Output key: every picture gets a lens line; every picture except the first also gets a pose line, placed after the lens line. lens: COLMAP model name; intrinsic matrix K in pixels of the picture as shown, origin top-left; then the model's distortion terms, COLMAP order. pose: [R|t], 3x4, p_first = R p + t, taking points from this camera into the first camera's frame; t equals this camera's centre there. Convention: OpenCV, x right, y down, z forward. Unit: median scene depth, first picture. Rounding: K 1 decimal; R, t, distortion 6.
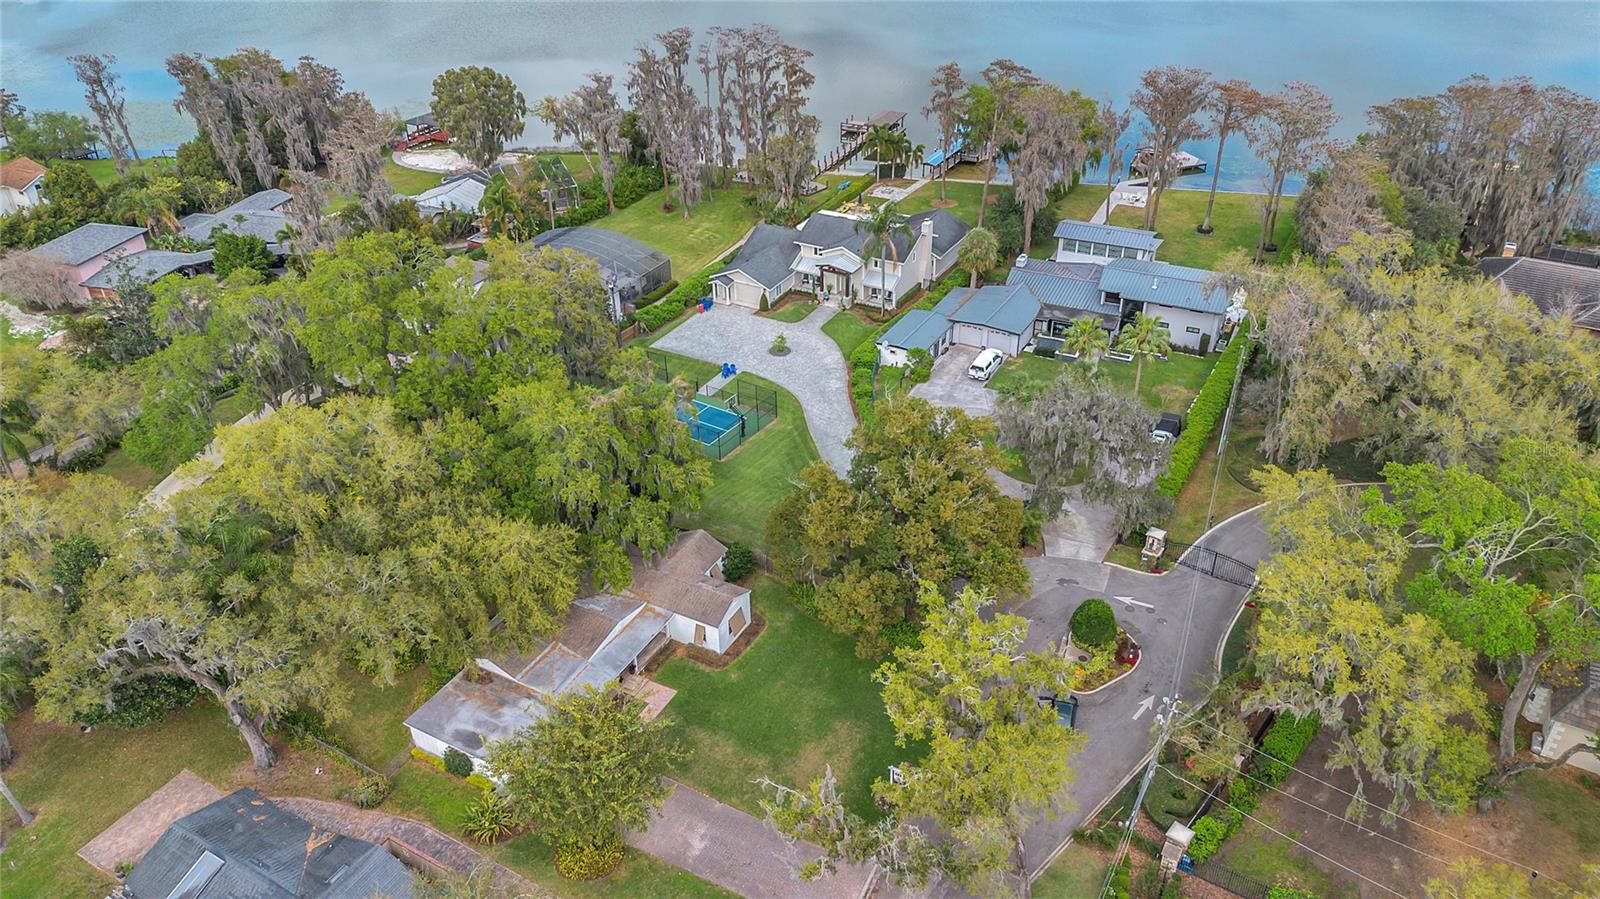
lens RADIAL K [[1134.1, 0, 794.0], [0, 1134.1, 456.6], [0, 0, 1]] dist [0.087108, -0.104197]
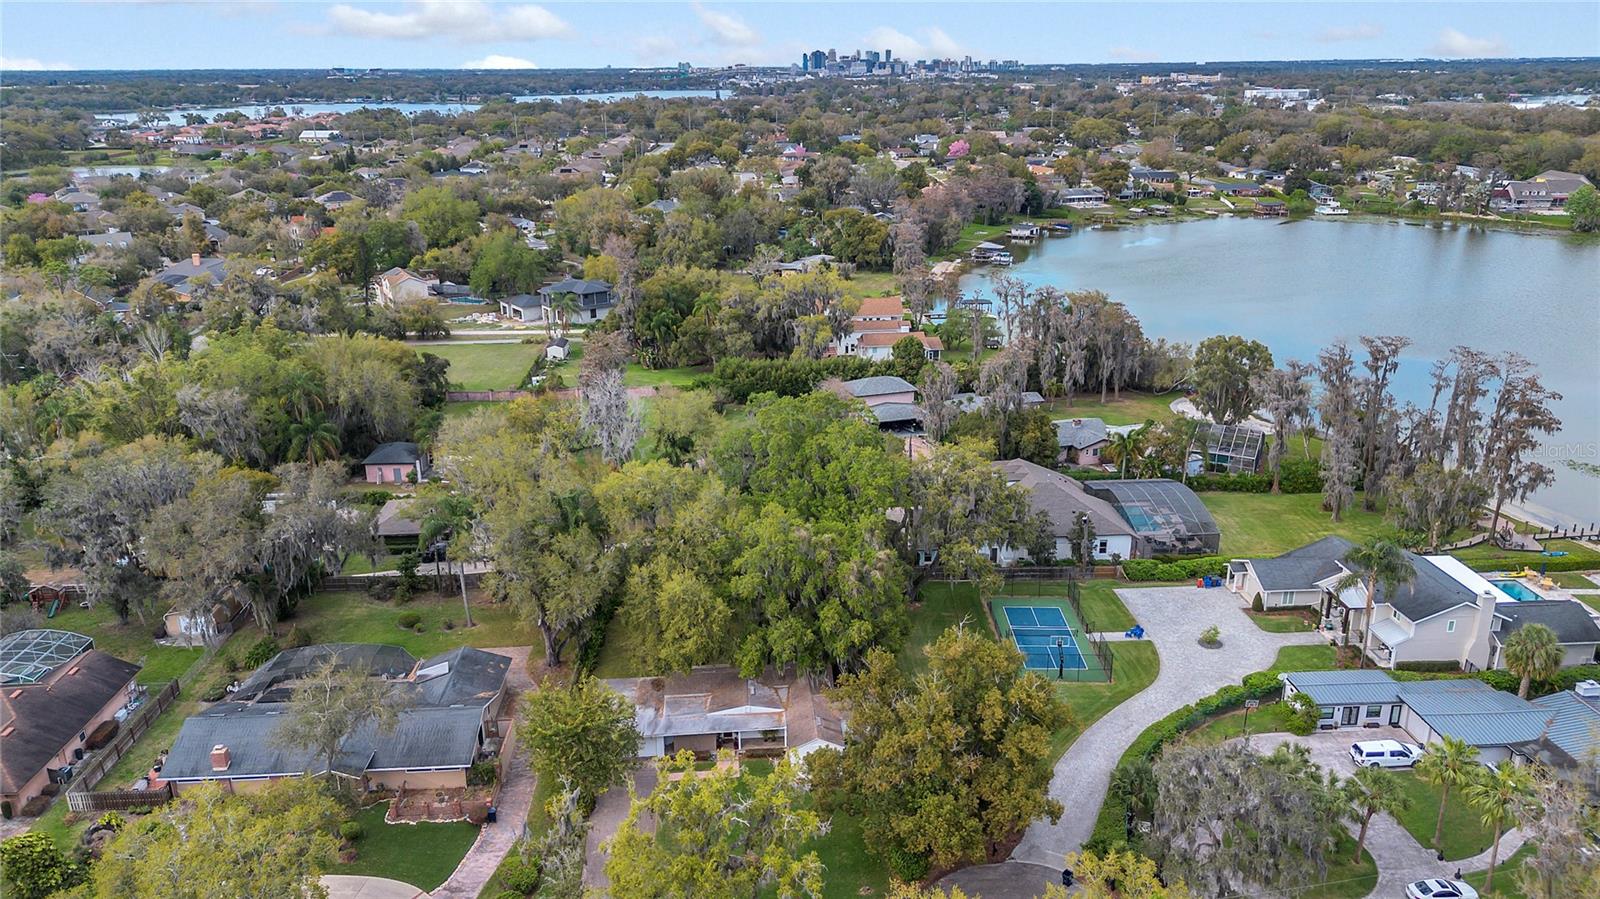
lens RADIAL K [[1134.1, 0, 794.0], [0, 1134.1, 456.6], [0, 0, 1]] dist [0.087108, -0.104197]
pose [[0.545786, 0.285482, -0.787793, 0.467031], [-0.452755, 0.891585, 0.009424, -0.078334], [0.705075, 0.351533, 0.615868, 0.109632]]
